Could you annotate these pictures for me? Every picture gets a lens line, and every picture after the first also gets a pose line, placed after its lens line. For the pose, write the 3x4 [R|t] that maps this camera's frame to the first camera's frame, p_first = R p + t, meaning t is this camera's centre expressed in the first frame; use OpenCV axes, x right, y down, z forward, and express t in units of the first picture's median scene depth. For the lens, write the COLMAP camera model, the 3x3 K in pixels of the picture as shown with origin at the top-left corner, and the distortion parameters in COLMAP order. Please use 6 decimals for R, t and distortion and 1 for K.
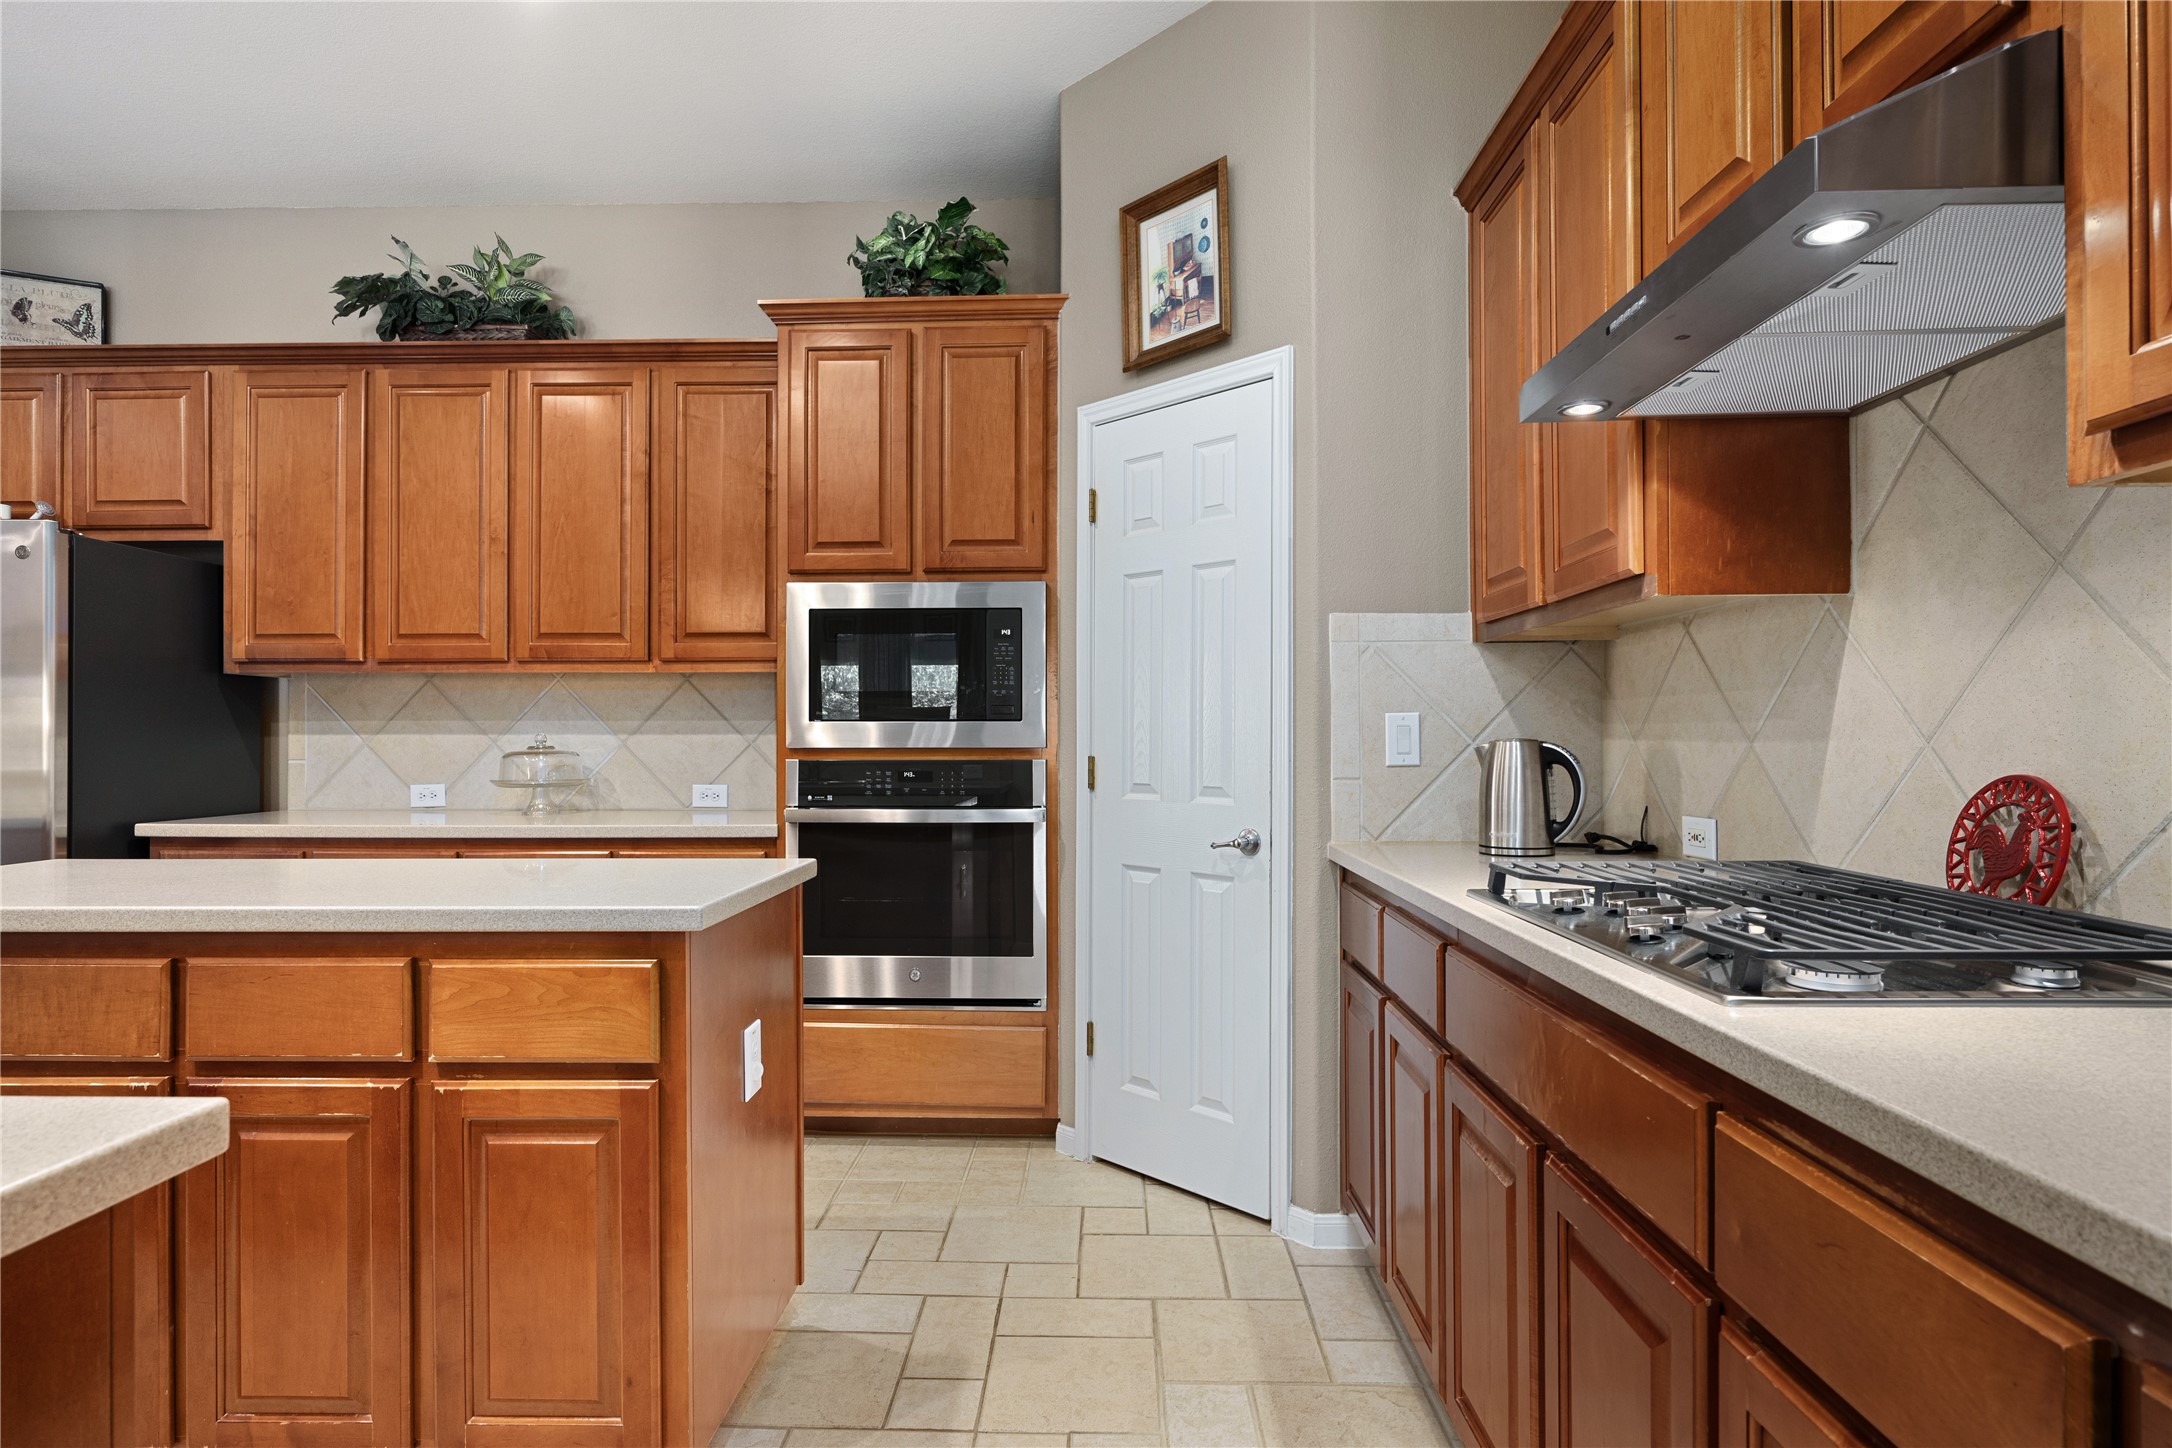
lens RADIAL K [[1157.6, 0, 1077.5], [0, 1157.6, 731.9], [0, 0, 1]] dist [-0.001419, 0.000251]
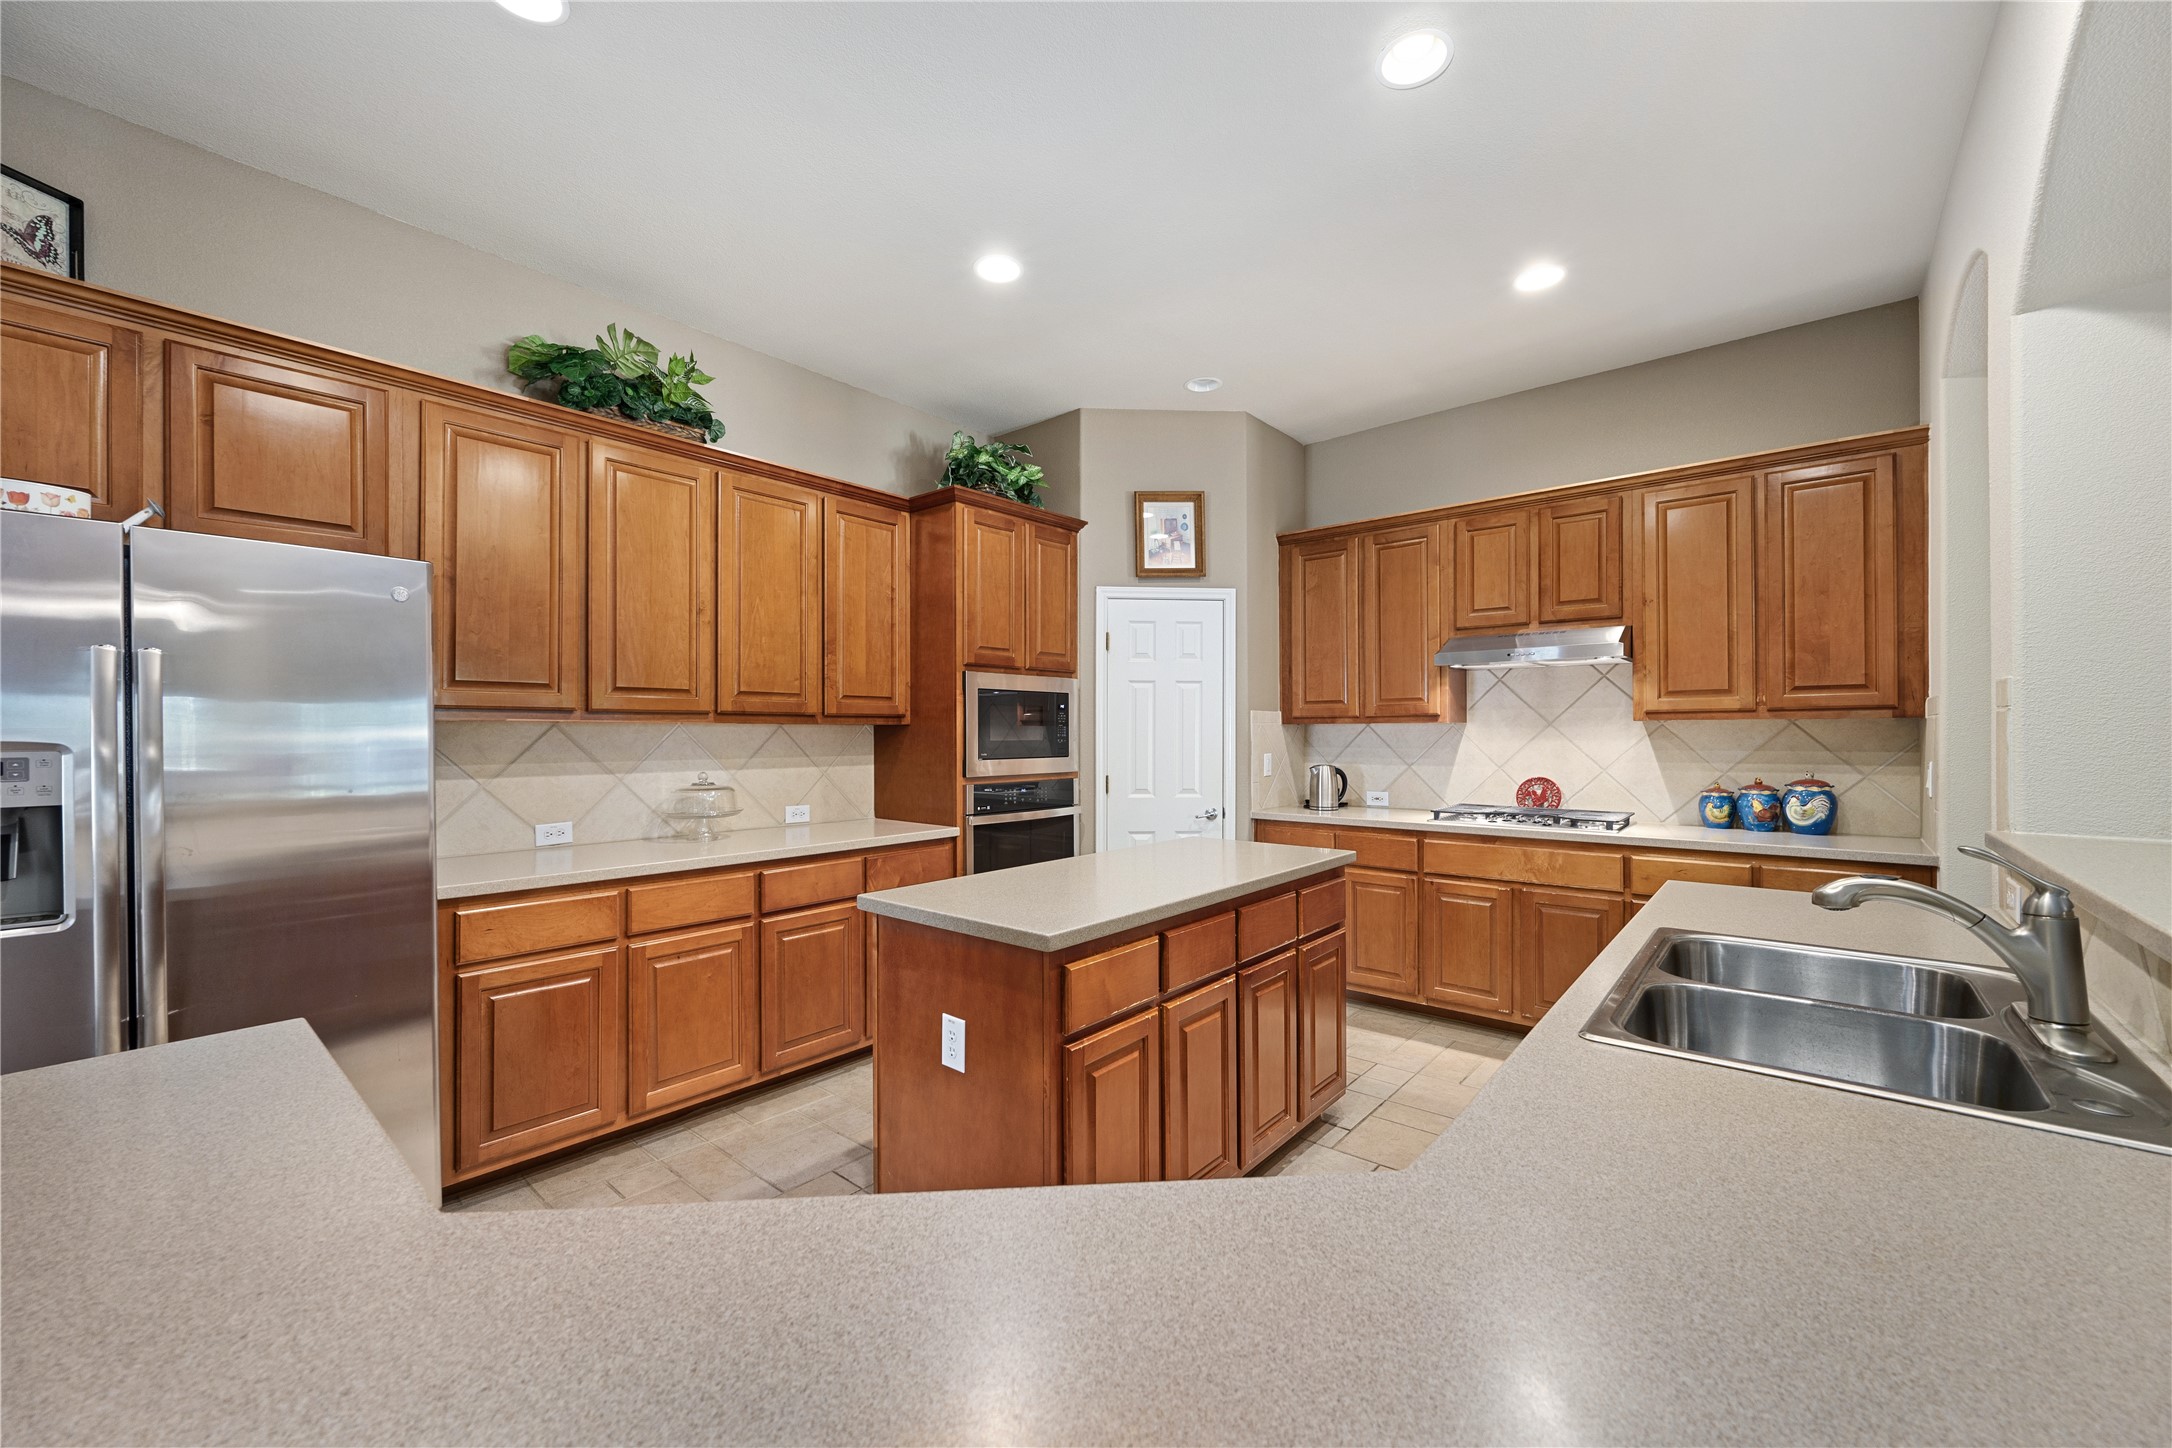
lens RADIAL K [[841.1, 0, 1081.0], [0, 841.1, 730.0], [0, 0, 1]] dist [0.001065, 0.000121]
pose [[0.635742, 0.004019, 0.771891, -1.011269], [-0.003290, 0.999991, -0.002497, -0.046912], [-0.771895, -0.000952, 0.635750, 0.163697]]
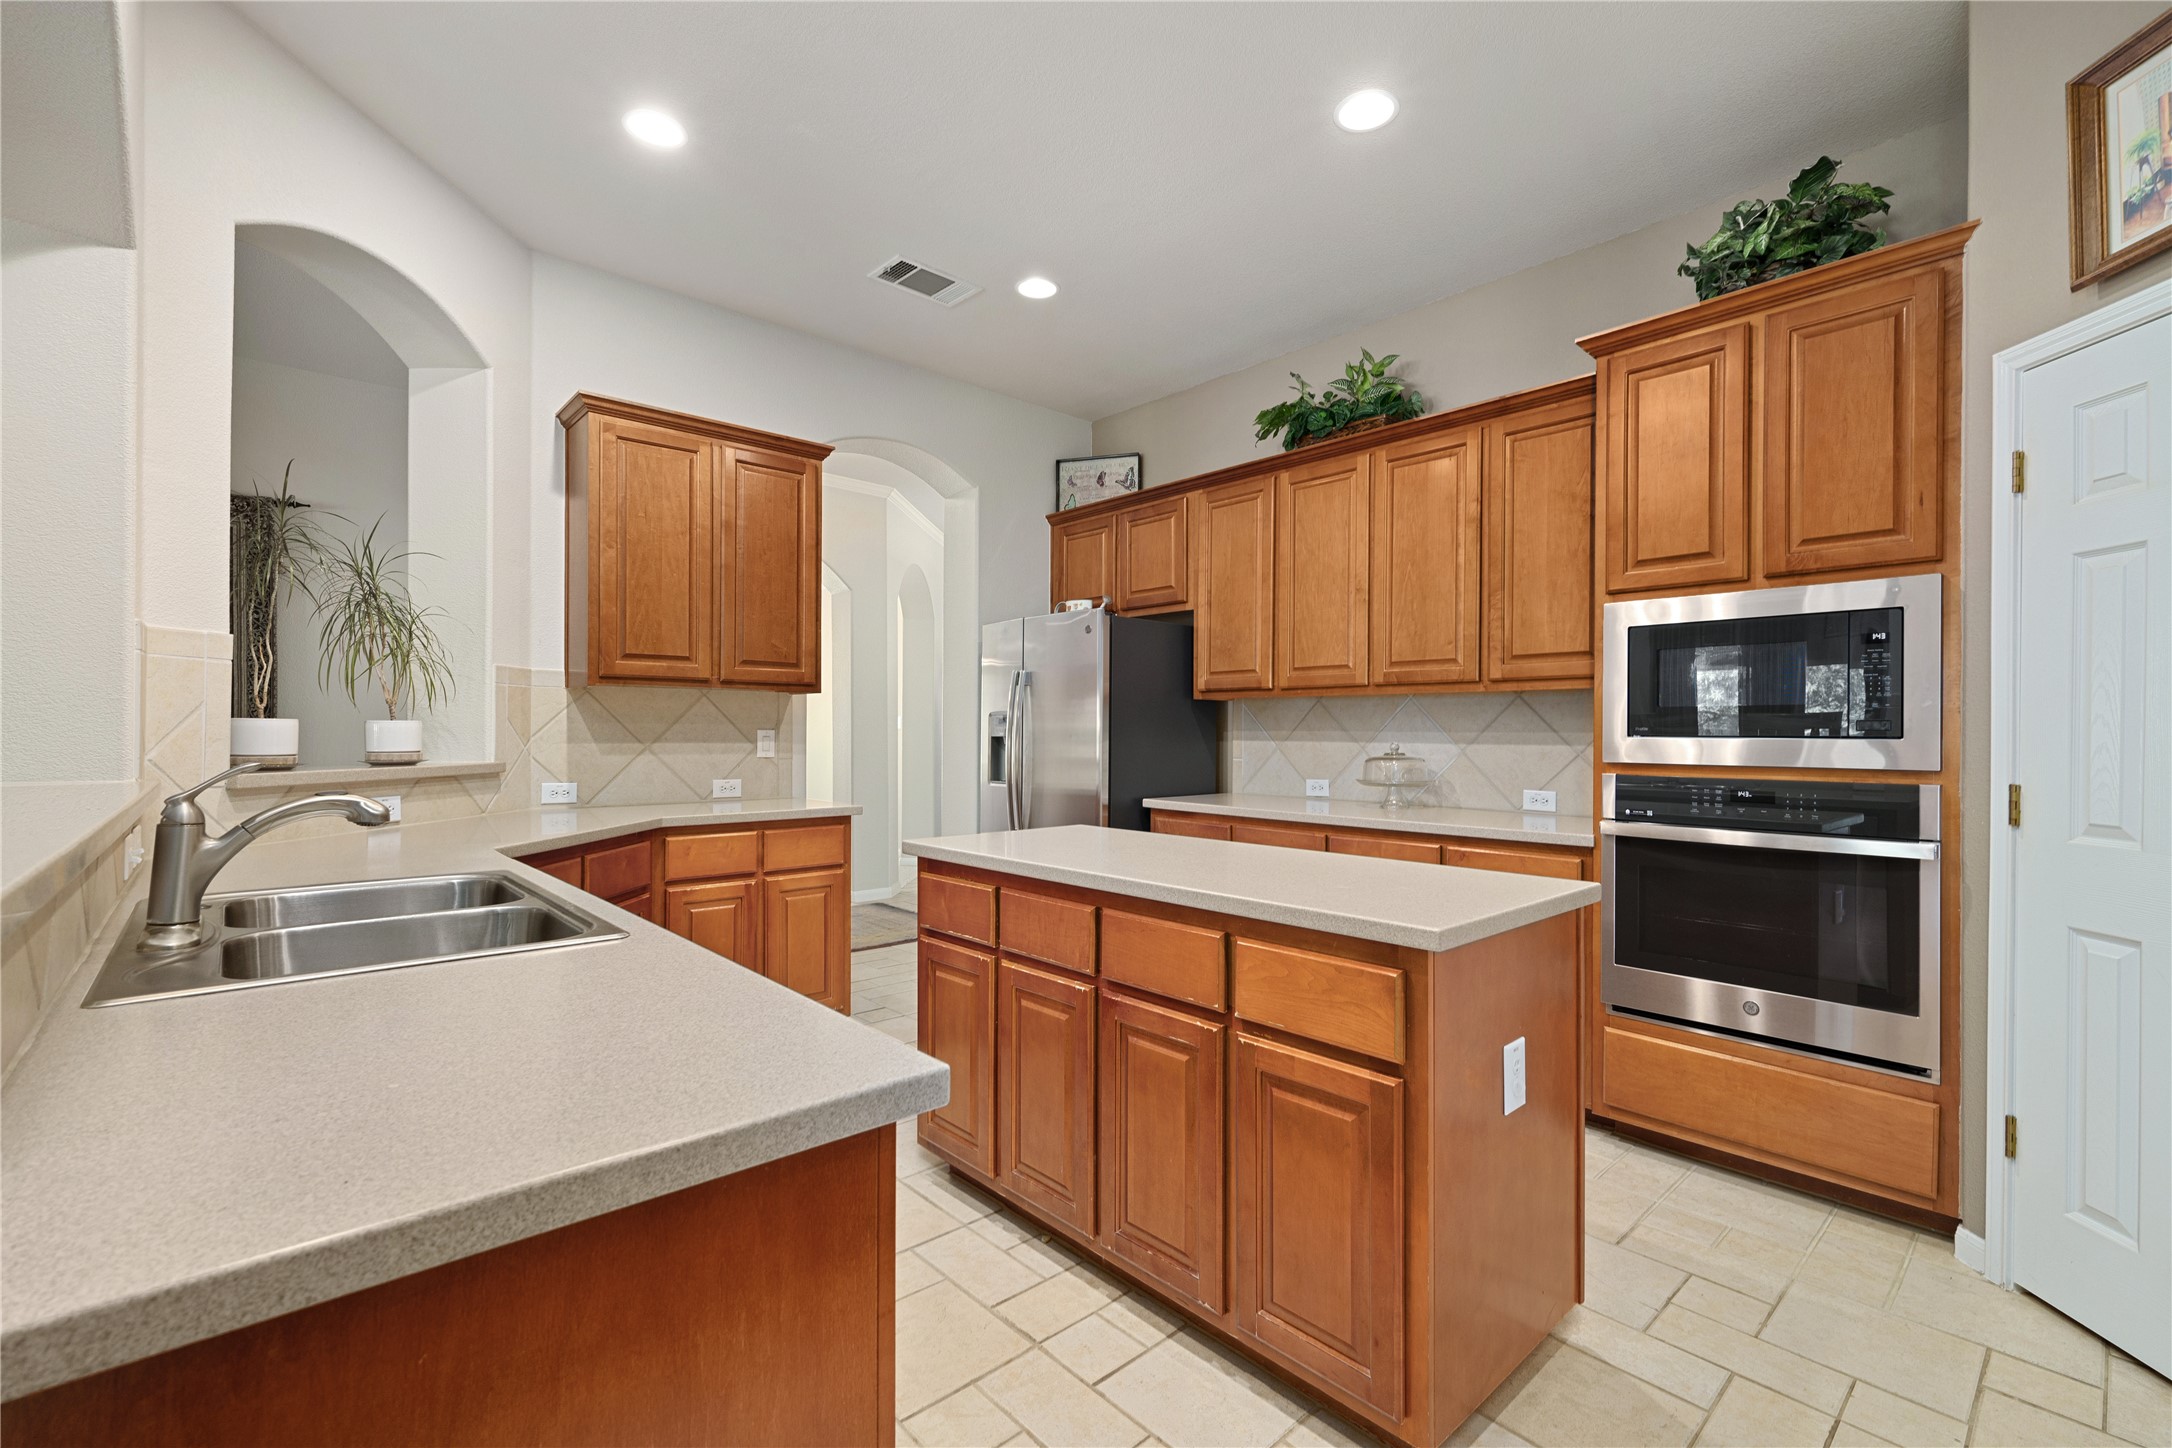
lens RADIAL K [[935.4, 0, 1085.8], [0, 935.4, 728.6], [0, 0, 1]] dist [0.002077, -0.000601]
pose [[0.689986, 0.003295, -0.723815, 0.035889], [-0.002275, 0.999995, 0.002383, -0.017271], [0.723819, 0.000003, 0.689990, 0.082503]]
